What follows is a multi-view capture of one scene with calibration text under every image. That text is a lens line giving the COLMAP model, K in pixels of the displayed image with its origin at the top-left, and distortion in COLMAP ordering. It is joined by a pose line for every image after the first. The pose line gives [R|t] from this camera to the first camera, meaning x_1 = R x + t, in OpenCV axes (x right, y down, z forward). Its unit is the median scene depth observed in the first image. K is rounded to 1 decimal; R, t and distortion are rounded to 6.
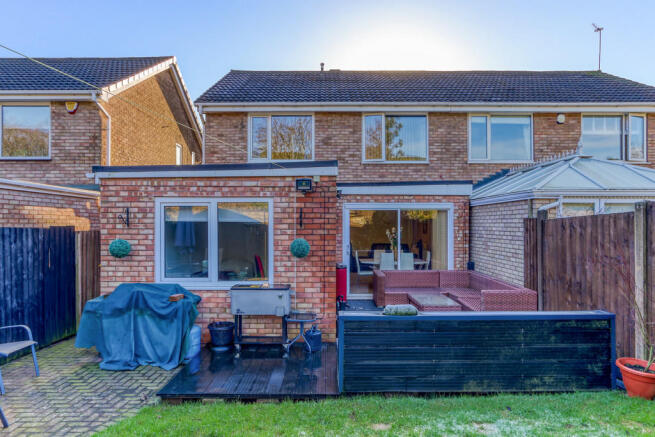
lens RADIAL K [[542.3, 0, 328.5], [0, 542.3, 219.6], [0, 0, 1]] dist [-0.006151, 0.013779]
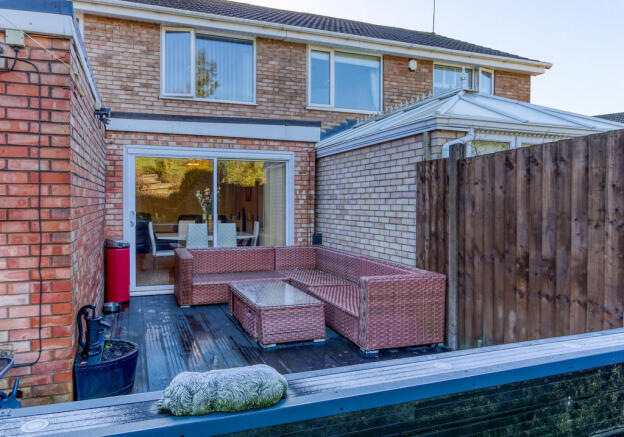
lens RADIAL K [[500.6, 0, 375.5], [0, 500.6, 212.3], [0, 0, 1]] dist [-0.015532, 0.010735]
pose [[0.903770, -0.001140, 0.428017, 0.044403], [-0.009480, 0.999698, 0.022679, 0.033339], [-0.427914, -0.024554, 0.903486, 0.357040]]
